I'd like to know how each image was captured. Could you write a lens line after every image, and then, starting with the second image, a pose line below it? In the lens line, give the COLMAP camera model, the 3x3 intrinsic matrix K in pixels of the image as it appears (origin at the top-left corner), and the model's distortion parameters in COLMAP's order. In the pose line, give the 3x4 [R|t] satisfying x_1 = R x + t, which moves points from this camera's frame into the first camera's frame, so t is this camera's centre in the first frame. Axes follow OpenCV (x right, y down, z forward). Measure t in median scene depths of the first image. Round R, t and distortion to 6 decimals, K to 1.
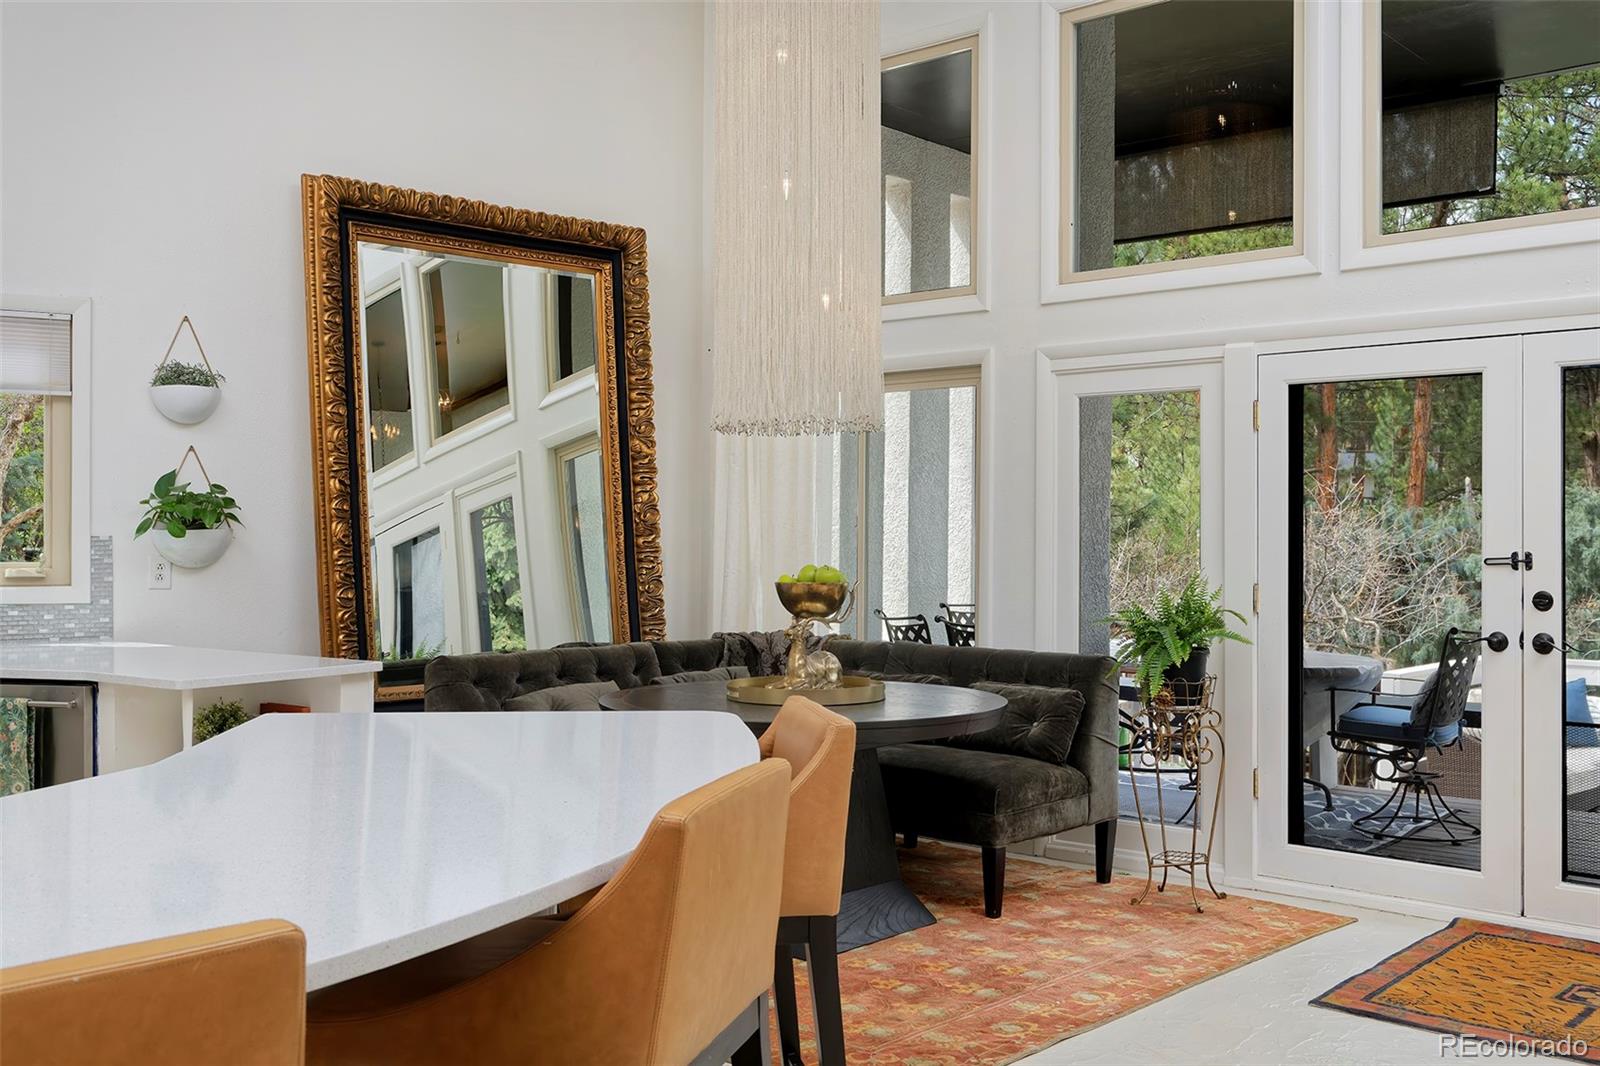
lens RADIAL K [[1537.5, 0, 800.0], [0, 1537.5, 533.0], [0, 0, 1]] dist [-0.005438, -0.002735]
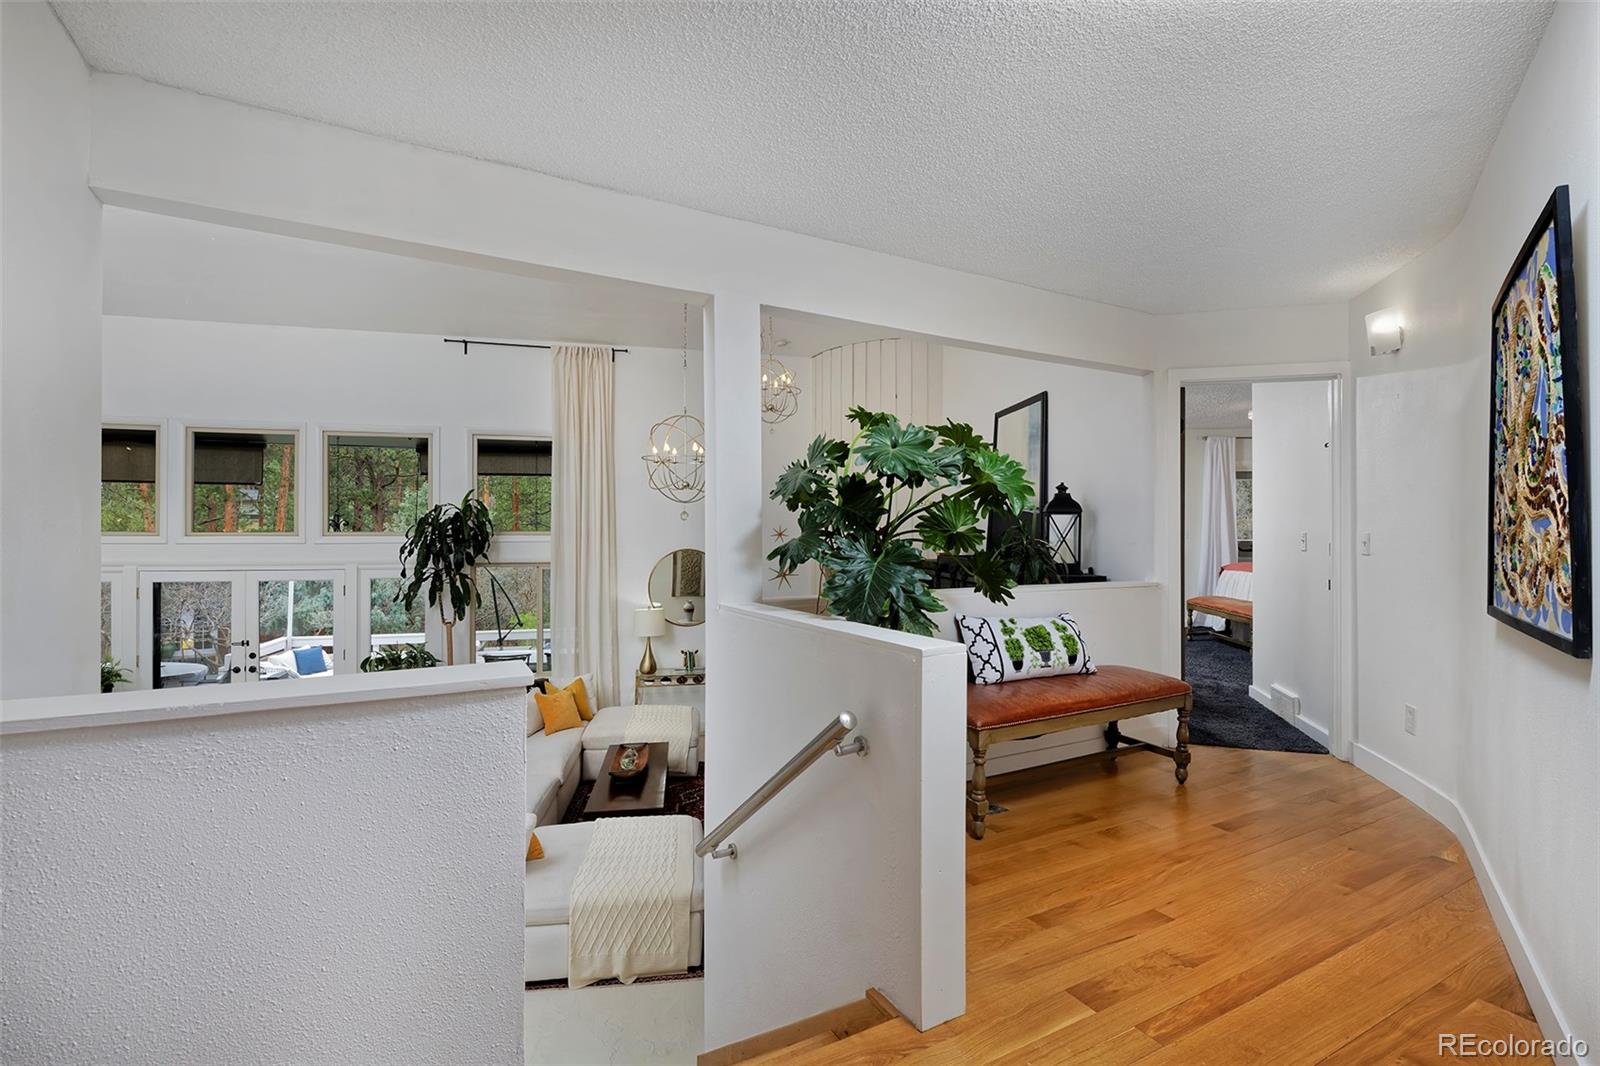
lens RADIAL K [[743.5, 0, 805.5], [0, 743.5, 526.3], [0, 0, 1]] dist [-0.002511, -0.000827]
pose [[0.560401, 0.002351, 0.828218, -0.124343], [-0.003098, 0.999995, -0.000743, -0.196005], [-0.828216, -0.002150, 0.560405, -0.693730]]
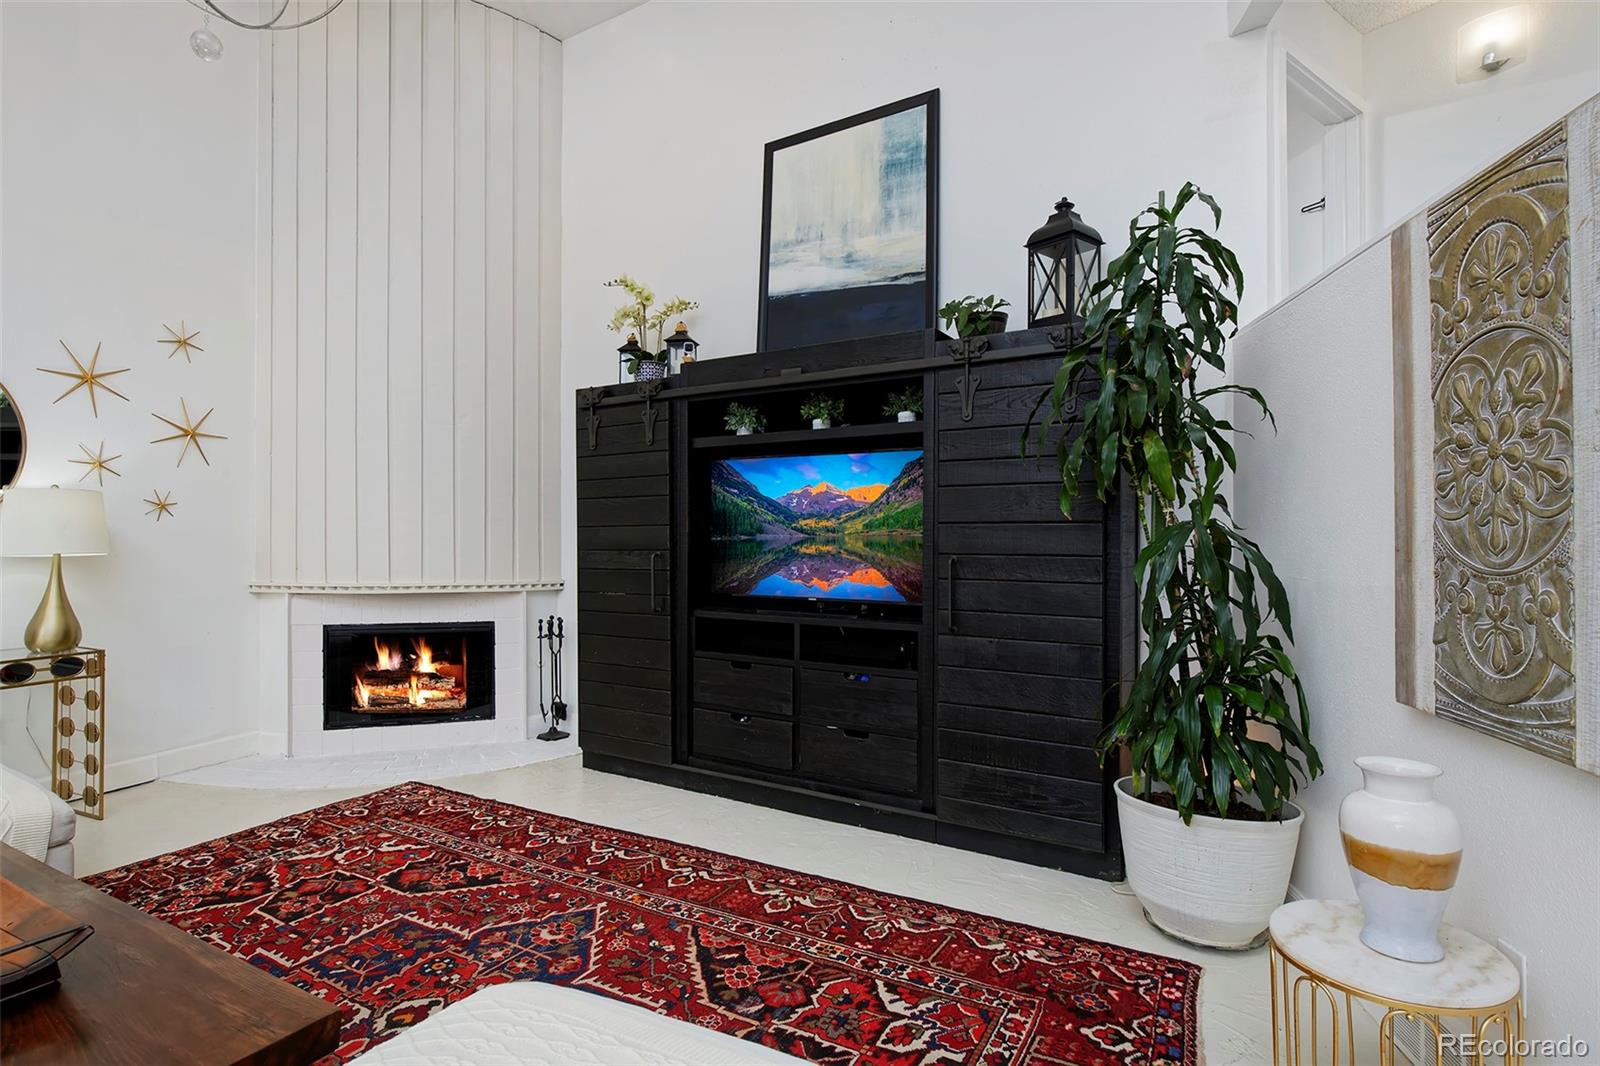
lens RADIAL K [[802.2, 0, 805.3], [0, 802.2, 530.9], [0, 0, 1]] dist [-0.003676, 0.000037]
pose [[-0.301044, 0.003214, 0.953605, 0.247394], [-0.003718, 0.999983, -0.004545, -0.001931], [-0.953603, -0.004914, -0.301027, -0.105391]]
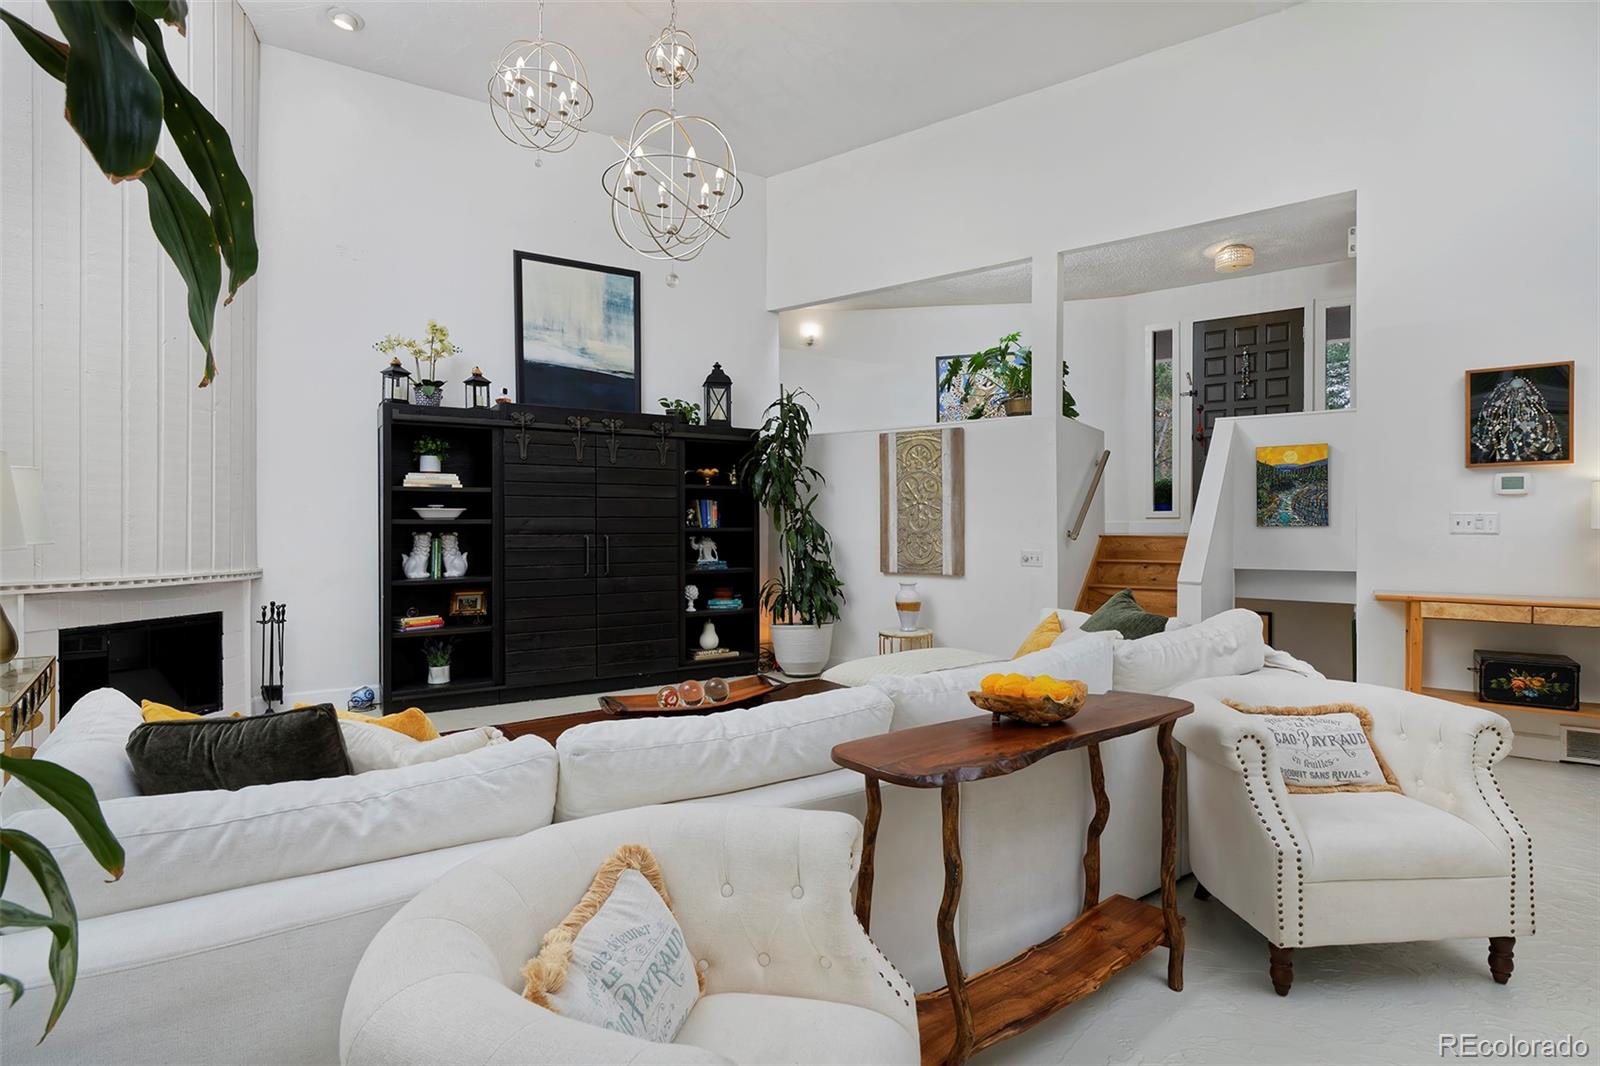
lens RADIAL K [[807.2, 0, 824.6], [0, 807.2, 524.9], [0, 0, 1]] dist [-0.000801, 0.000018]
pose [[-0.990224, 0.000933, 0.139486, 0.414063], [0.000270, 0.999989, -0.004766, 0.005298], [-0.139489, -0.004682, -0.990213, 0.726761]]
